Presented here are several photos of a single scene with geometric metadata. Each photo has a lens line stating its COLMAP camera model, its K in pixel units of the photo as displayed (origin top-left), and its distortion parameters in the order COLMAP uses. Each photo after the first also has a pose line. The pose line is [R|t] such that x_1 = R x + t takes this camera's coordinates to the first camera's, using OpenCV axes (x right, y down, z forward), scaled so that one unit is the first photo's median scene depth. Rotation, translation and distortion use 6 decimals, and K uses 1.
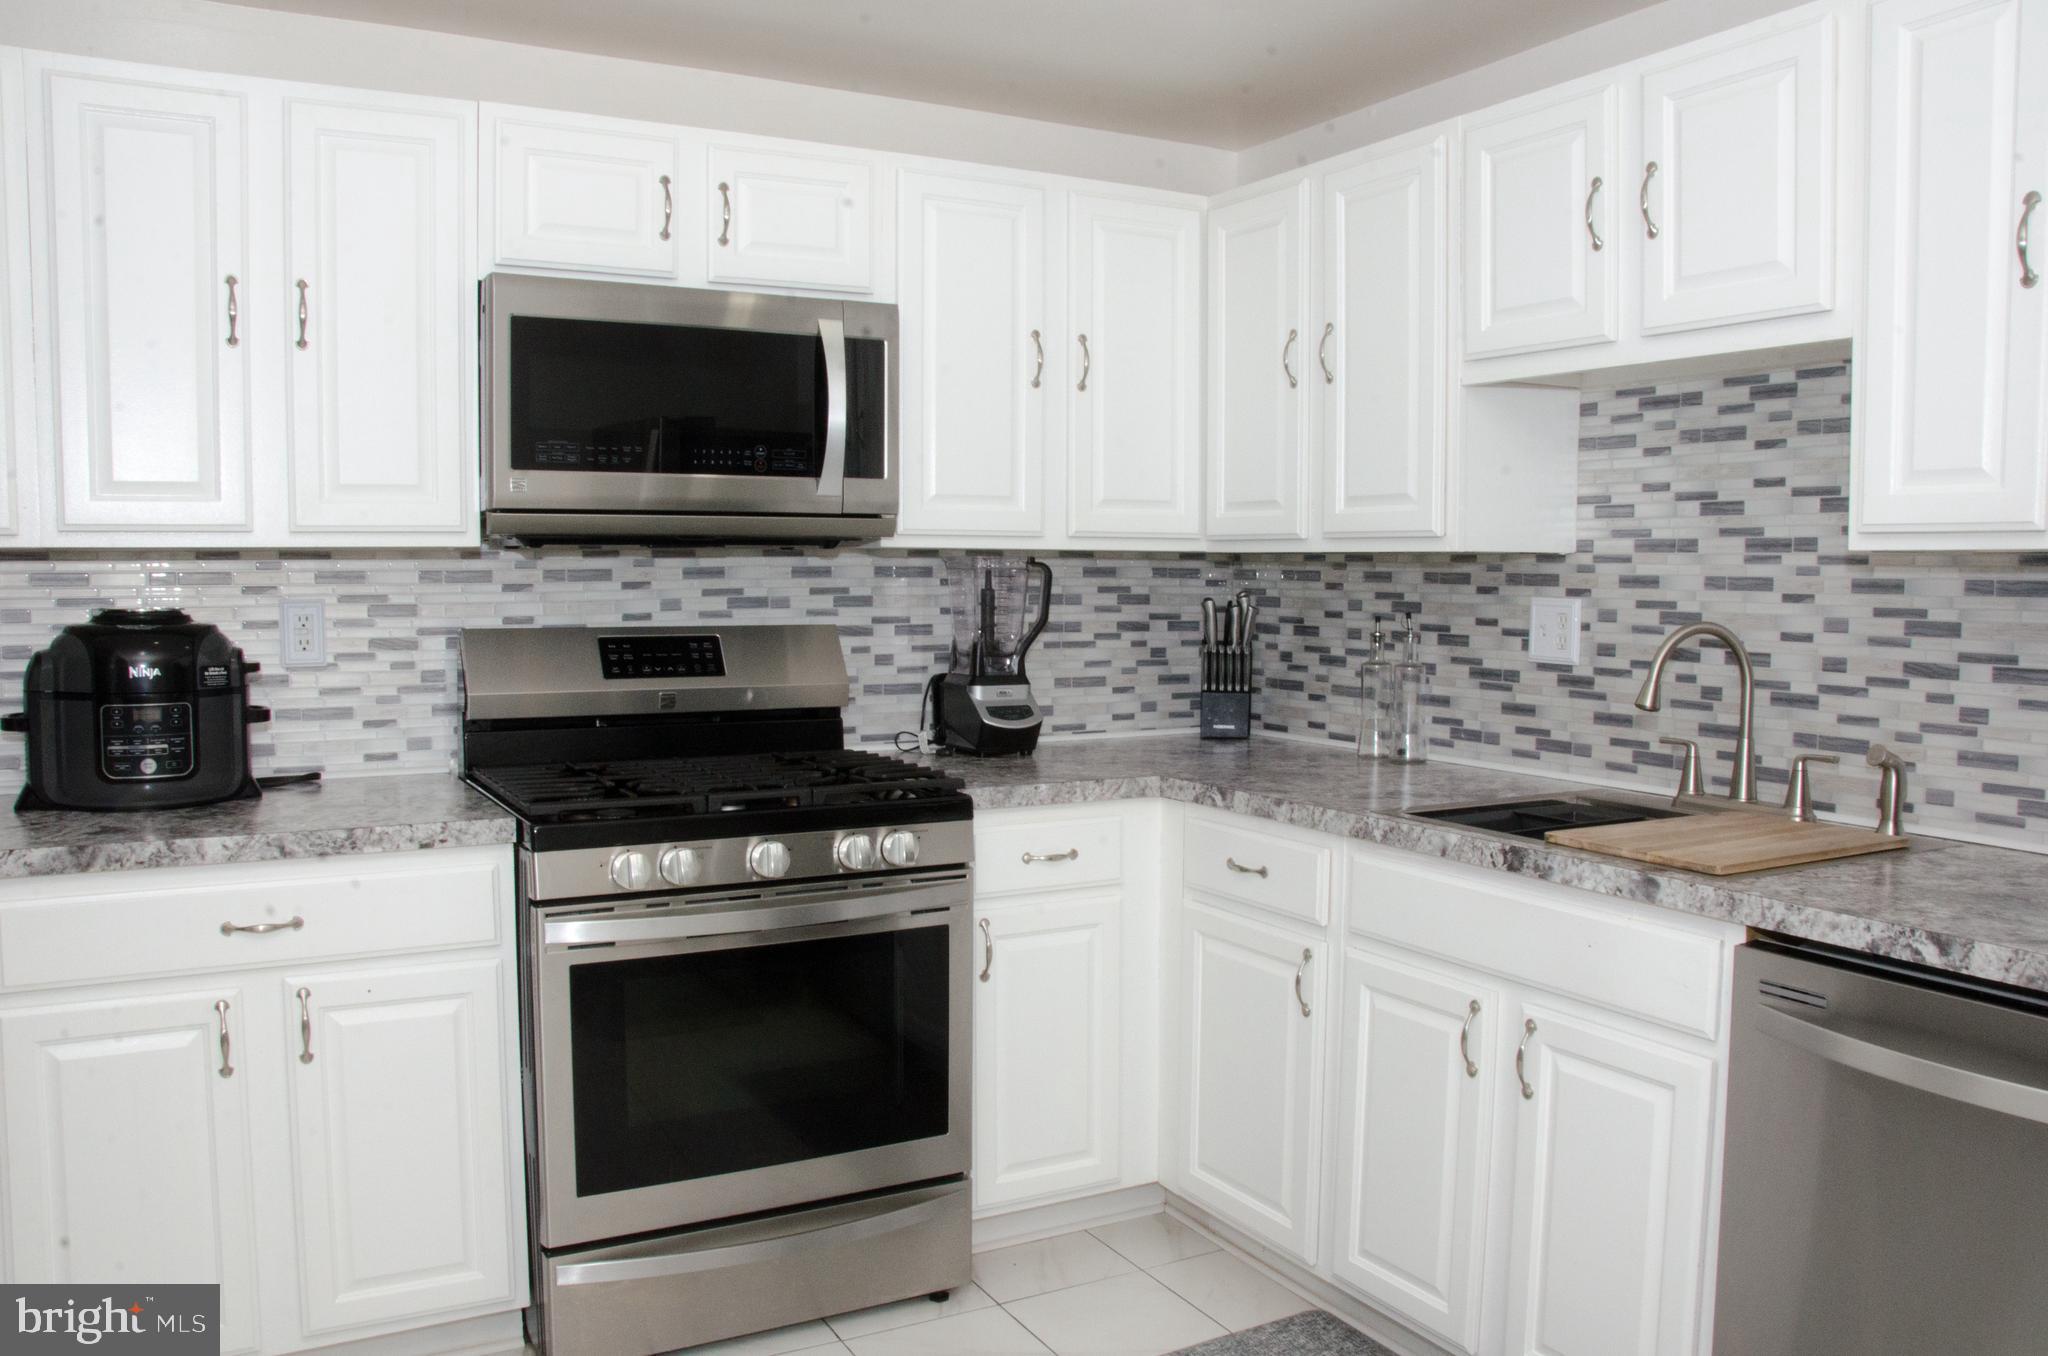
lens RADIAL K [[1647.9, 0, 1069.8], [0, 1647.9, 653.7], [0, 0, 1]] dist [-0.080230, 0.002890]
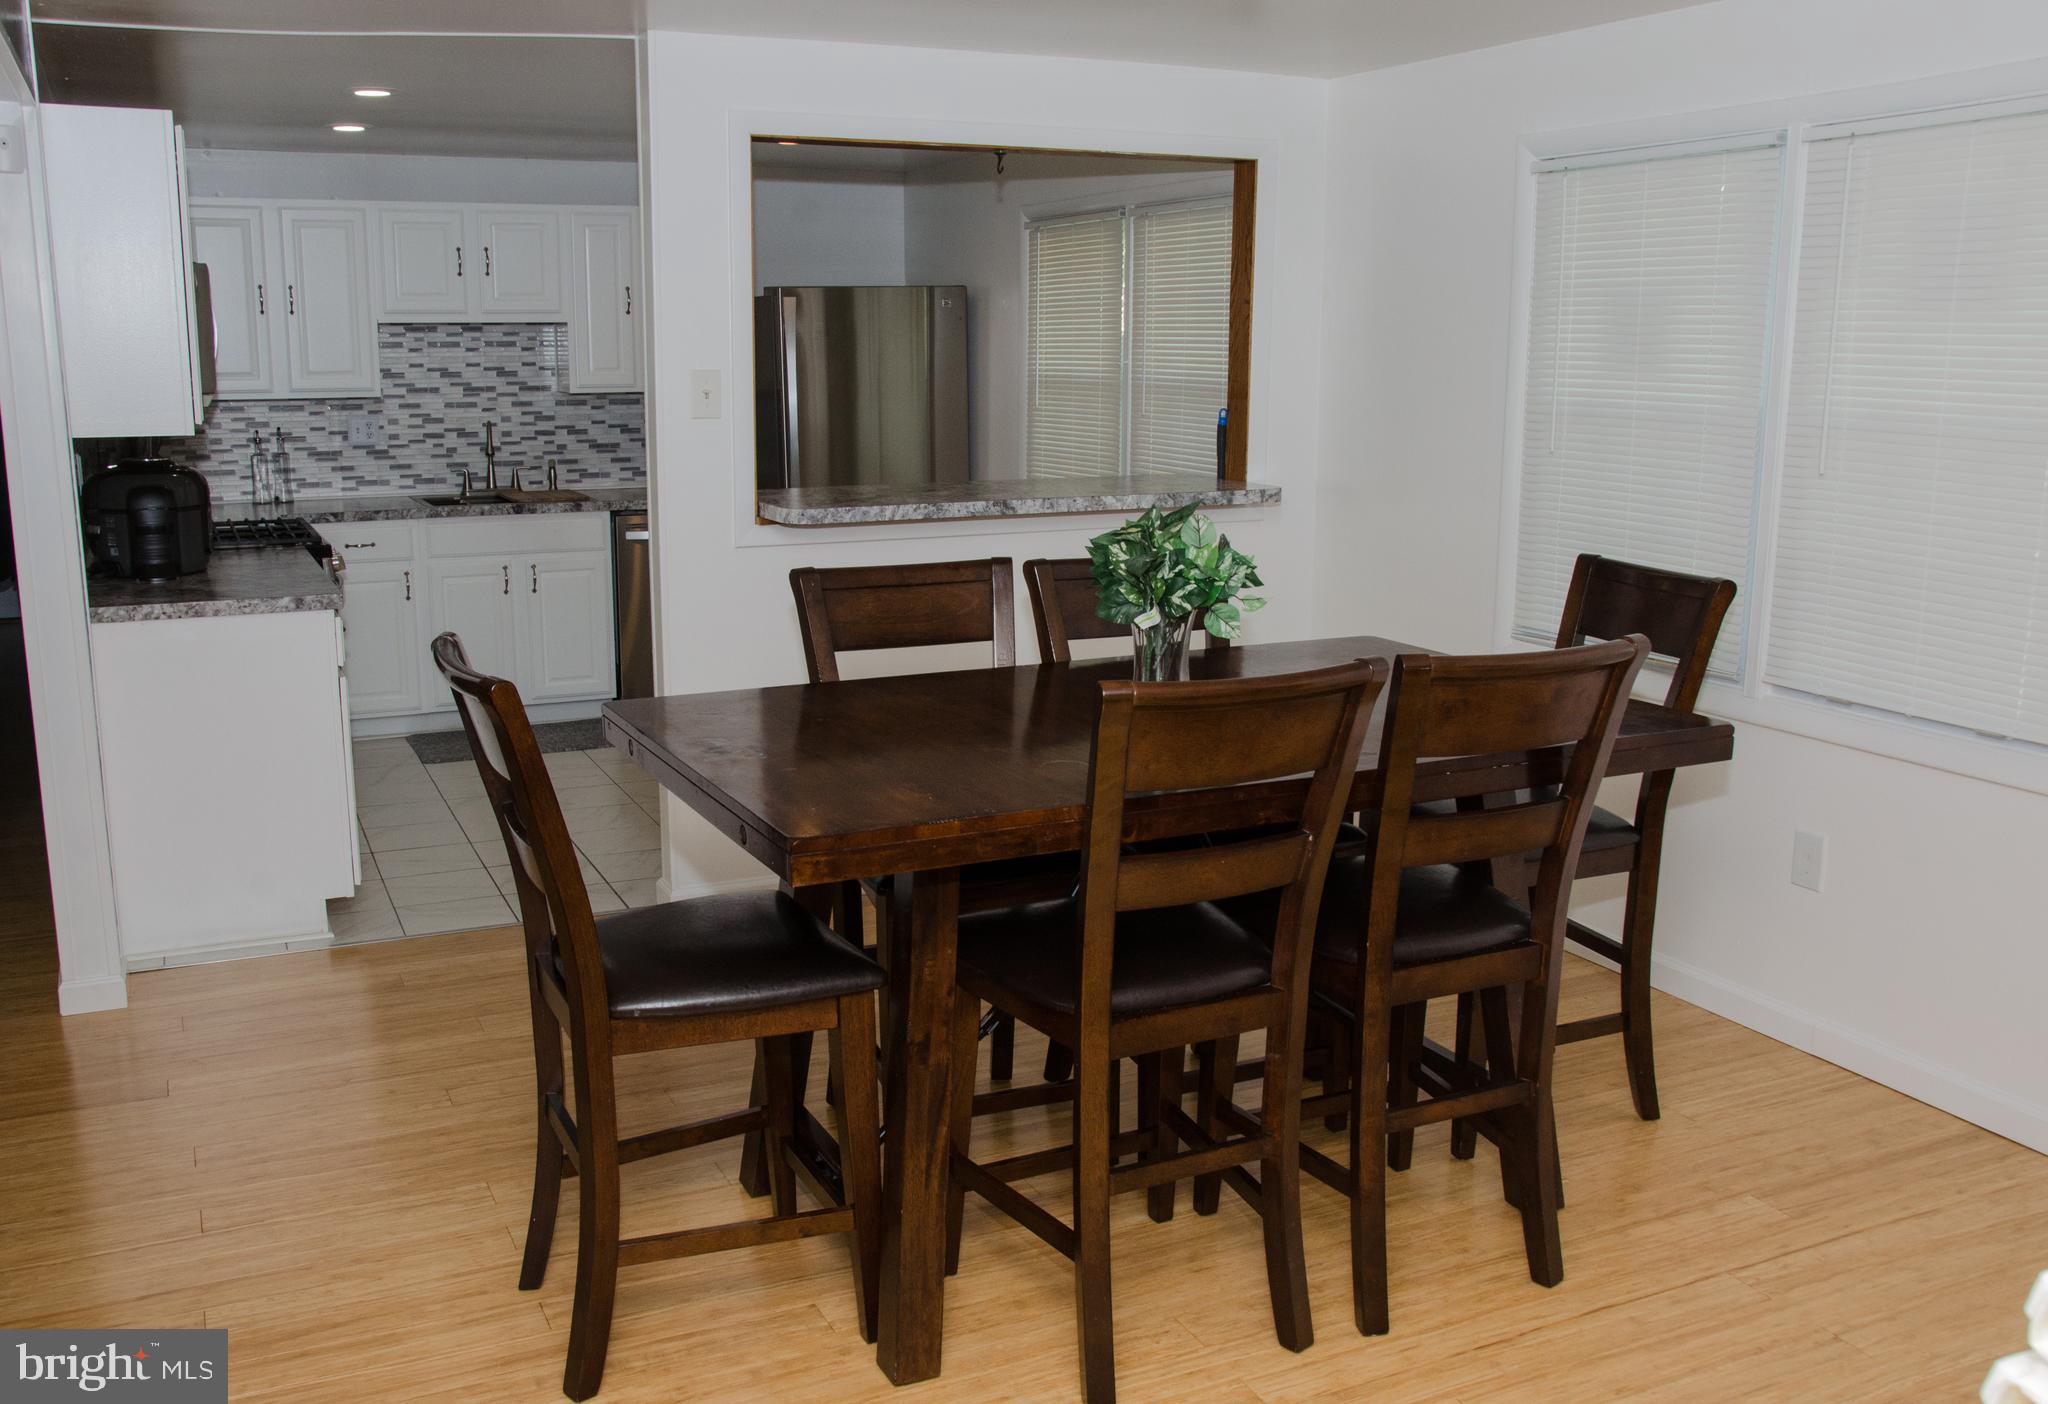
lens RADIAL K [[1881.2, 0, 1024.0], [0, 1881.2, 702.0], [0, 0, 1]] dist [-0.164829, 0.209516]
pose [[0.078153, -0.193083, 0.978065, -2.432845], [0.050884, 0.980559, 0.189510, -0.091932], [-0.995642, 0.034957, 0.086459, -0.095713]]
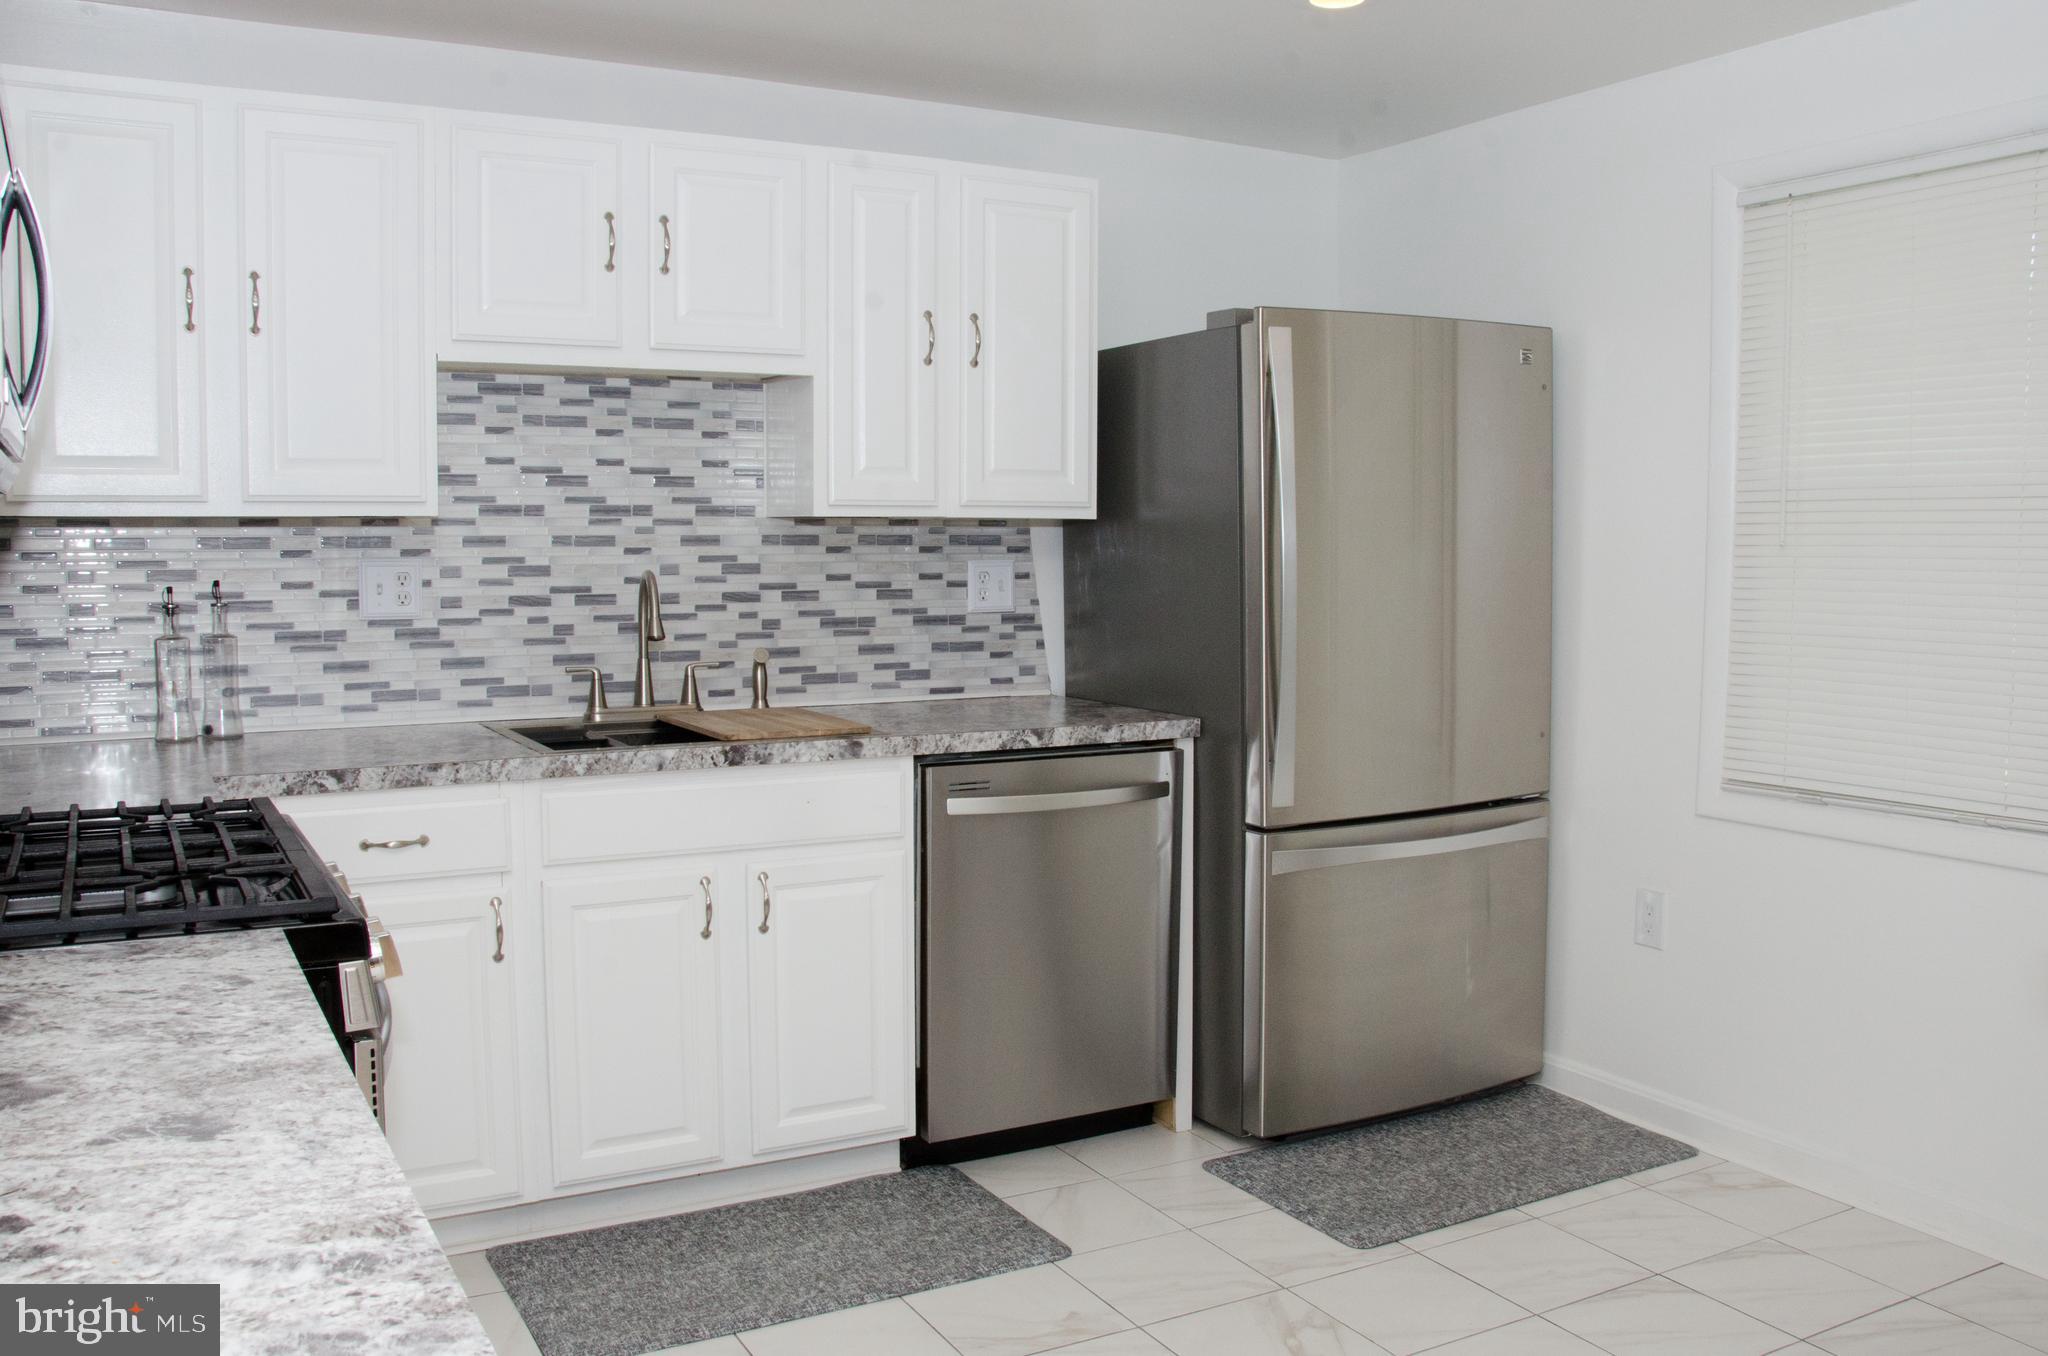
lens RADIAL K [[1749.5, 0, 1025.4], [0, 1749.5, 644.2], [0, 0, 1]] dist [-0.119259, 0.015816]
pose [[0.016285, -0.072112, 0.997264, -0.949232], [0.052685, 0.996072, 0.071166, -0.041730], [-0.998478, 0.051382, 0.020020, 0.643926]]
